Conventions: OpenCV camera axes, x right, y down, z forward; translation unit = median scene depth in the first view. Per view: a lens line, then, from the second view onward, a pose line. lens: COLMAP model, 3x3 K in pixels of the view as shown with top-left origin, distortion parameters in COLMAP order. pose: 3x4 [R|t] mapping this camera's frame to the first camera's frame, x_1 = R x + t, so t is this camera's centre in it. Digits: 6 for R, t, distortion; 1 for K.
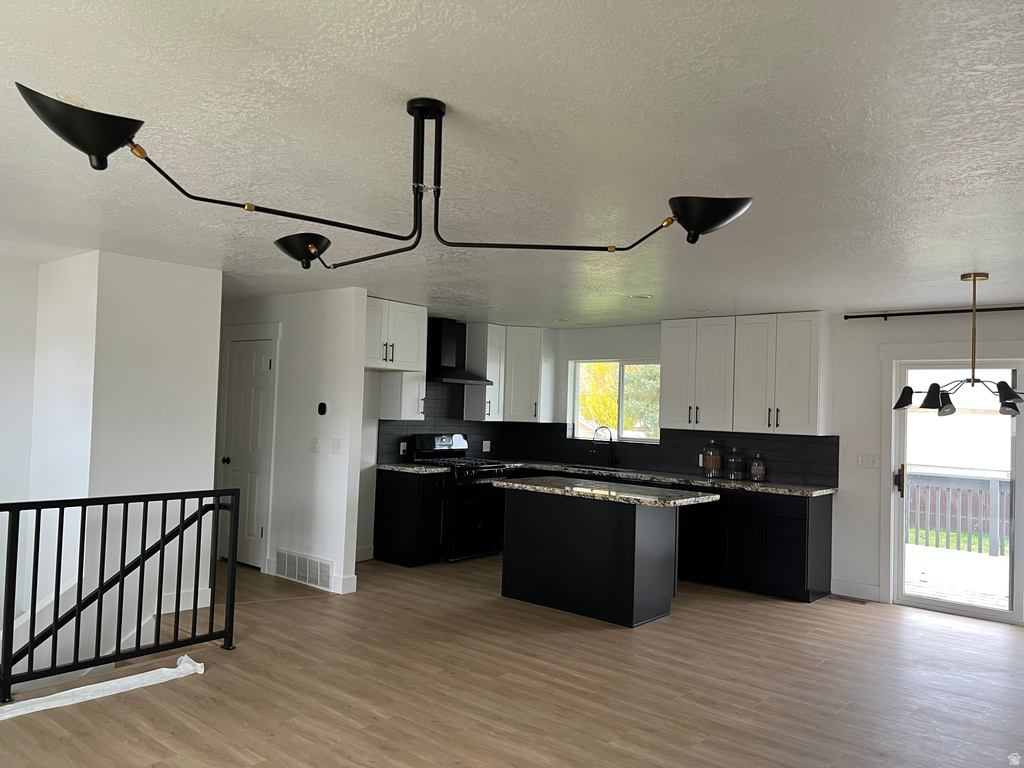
lens RADIAL K [[772.0, 0, 511.7], [0, 772.0, 384.3], [0, 0, 1]] dist [0.045390, -0.059901]
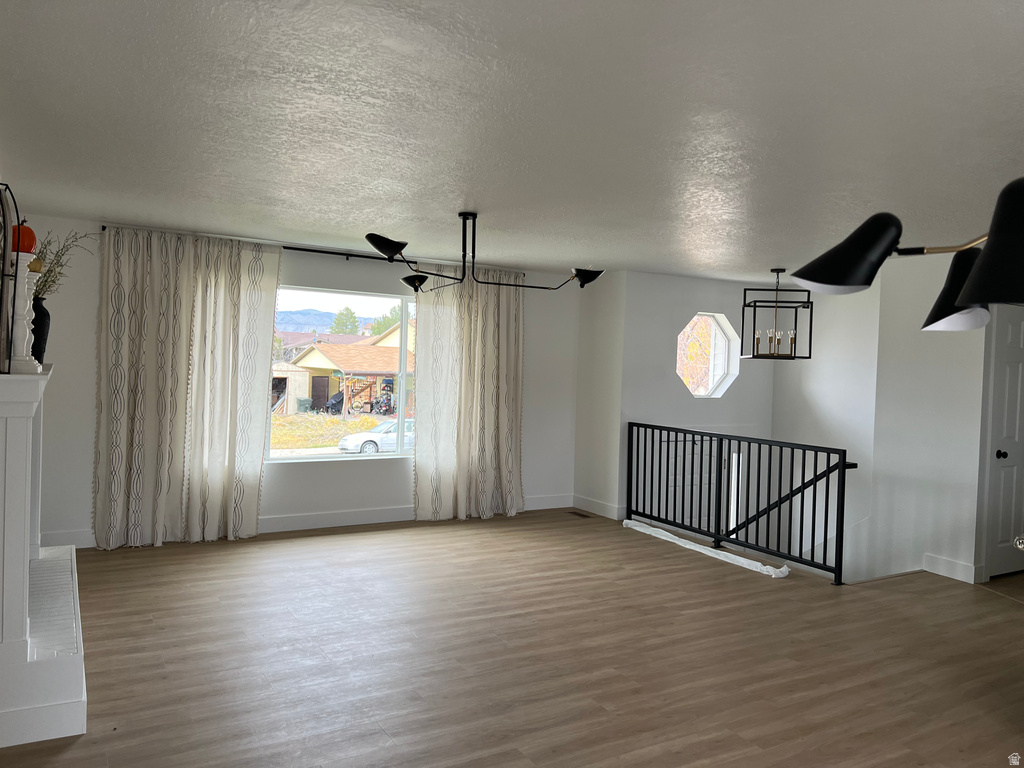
lens RADIAL K [[772.0, 0, 513.8], [0, 772.0, 379.0], [0, 0, 1]] dist [0.045390, -0.059901]
pose [[-0.344506, -0.028066, -0.938365, 0.999080], [-0.010789, 0.999605, -0.025937, 0.073116], [0.938722, 0.001188, -0.344673, 1.036754]]
